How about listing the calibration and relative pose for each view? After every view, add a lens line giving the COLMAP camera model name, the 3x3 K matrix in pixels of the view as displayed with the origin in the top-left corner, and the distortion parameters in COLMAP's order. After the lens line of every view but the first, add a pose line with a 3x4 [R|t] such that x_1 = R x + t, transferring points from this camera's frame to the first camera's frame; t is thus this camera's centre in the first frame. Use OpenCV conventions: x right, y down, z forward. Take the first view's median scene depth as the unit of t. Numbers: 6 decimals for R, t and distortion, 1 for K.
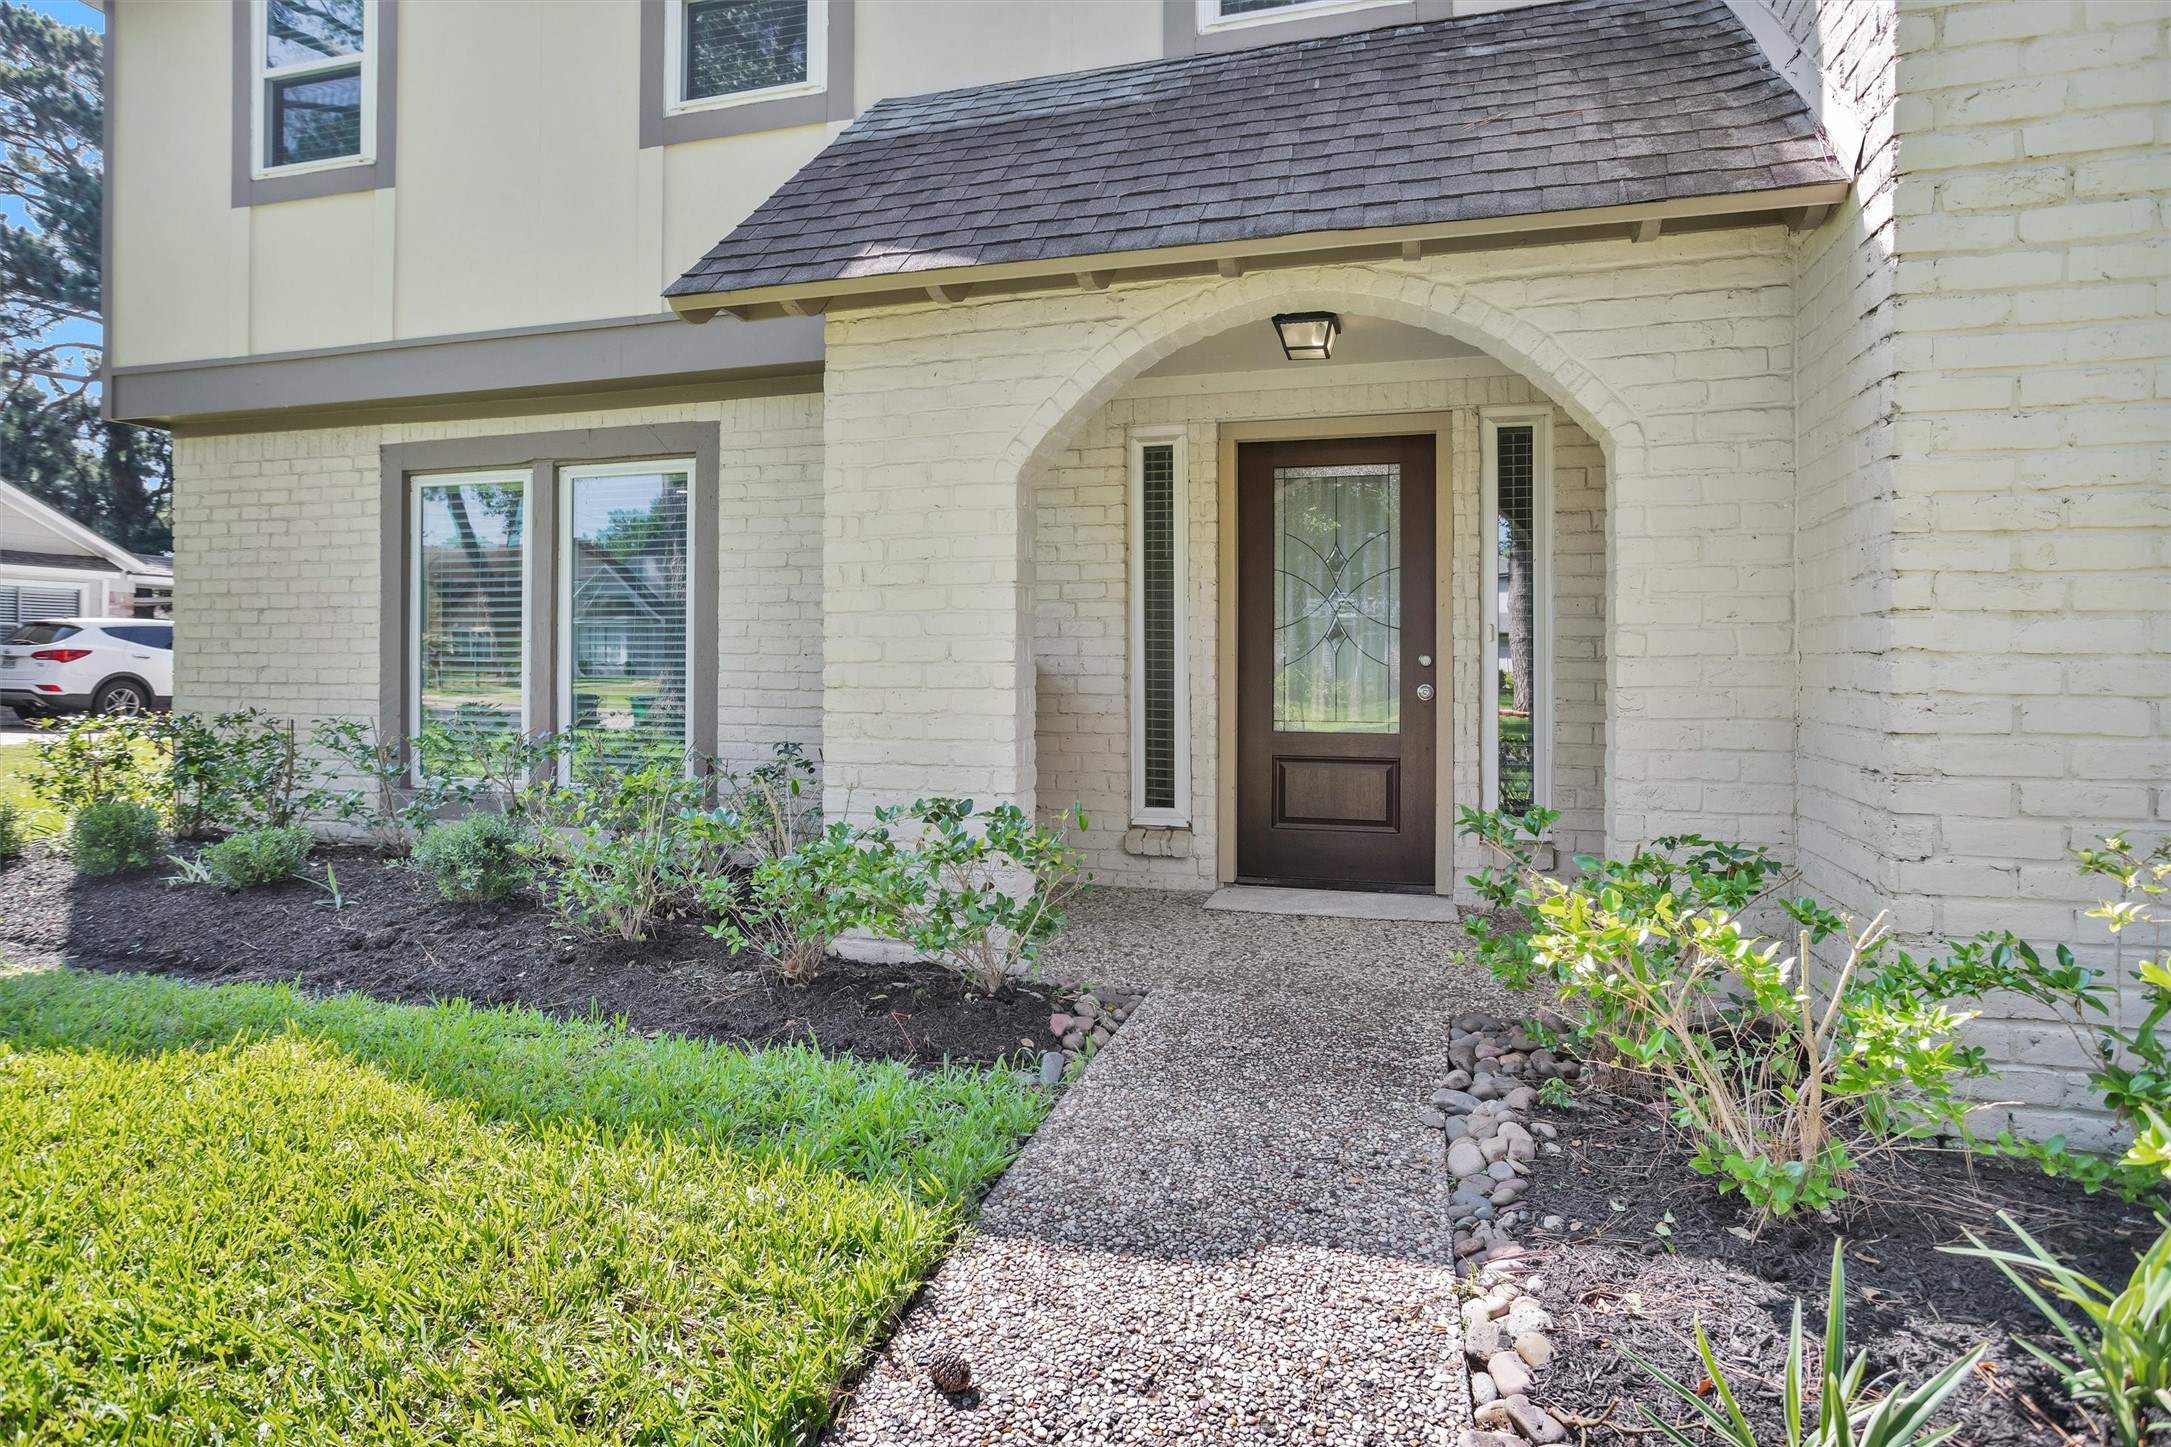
lens RADIAL K [[1030.8, 0, 1080.7], [0, 1030.8, 719.1], [0, 0, 1]] dist [0.001914, 0.001175]
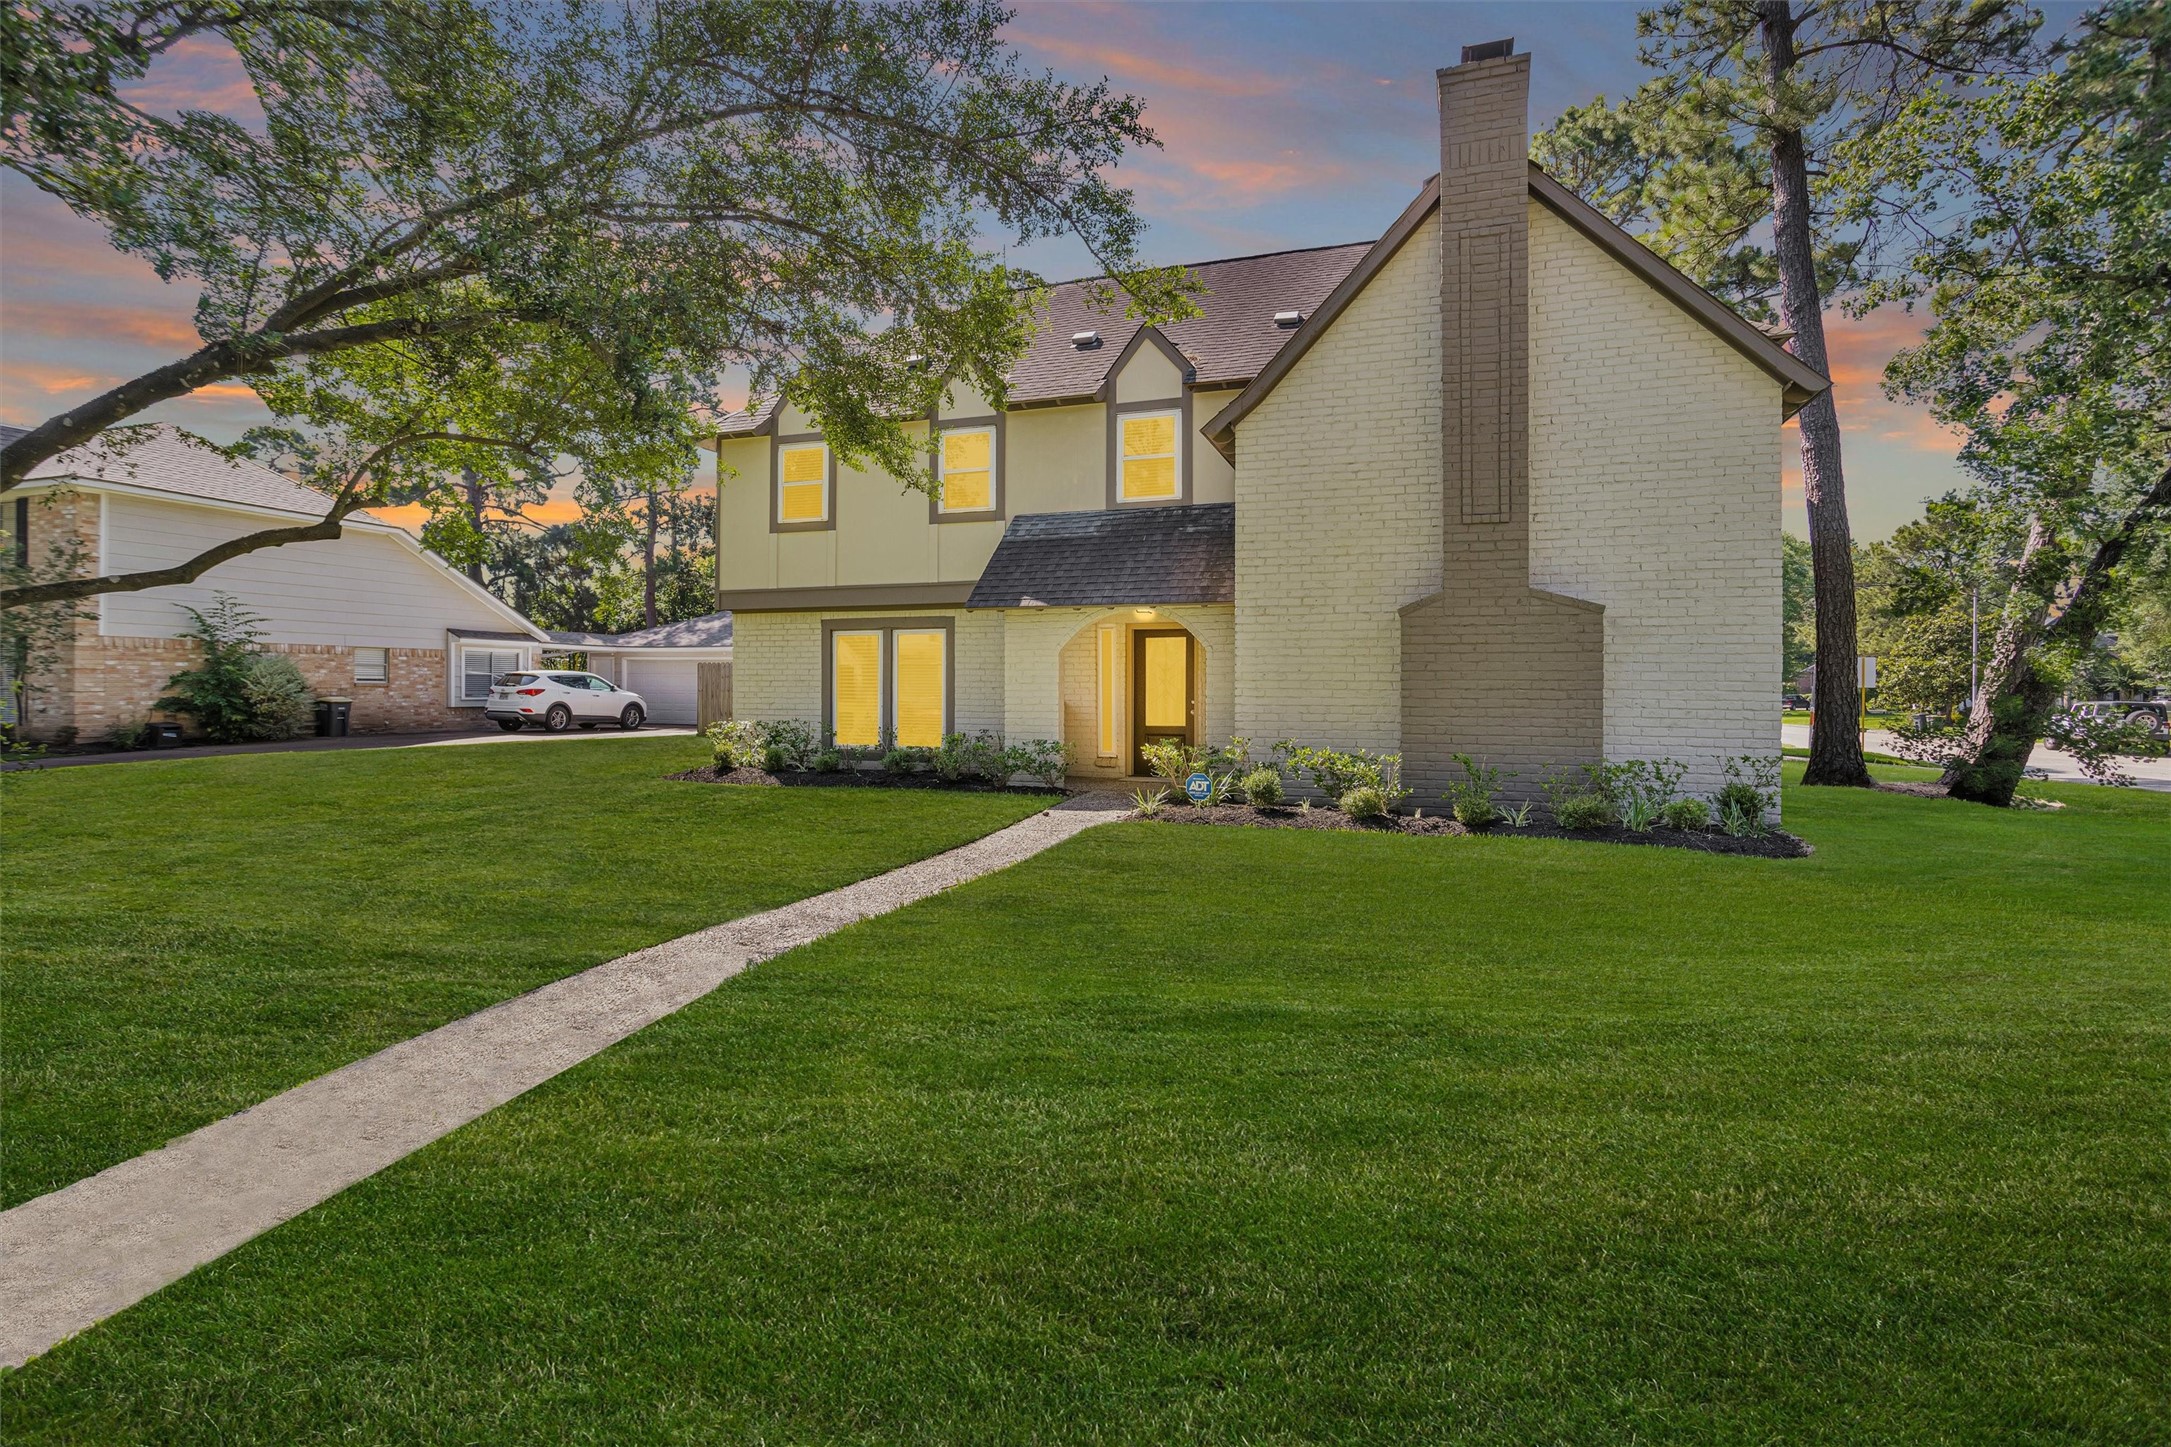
lens RADIAL K [[1030.8, 0, 1087.4], [0, 1030.8, 723.8], [0, 0, 1]] dist [0.001914, 0.001175]
pose [[0.998727, -0.001767, -0.050407, 0.156628], [0.001148, 0.999924, -0.012308, 0.040138], [0.050424, 0.012234, 0.998653, -1.841842]]
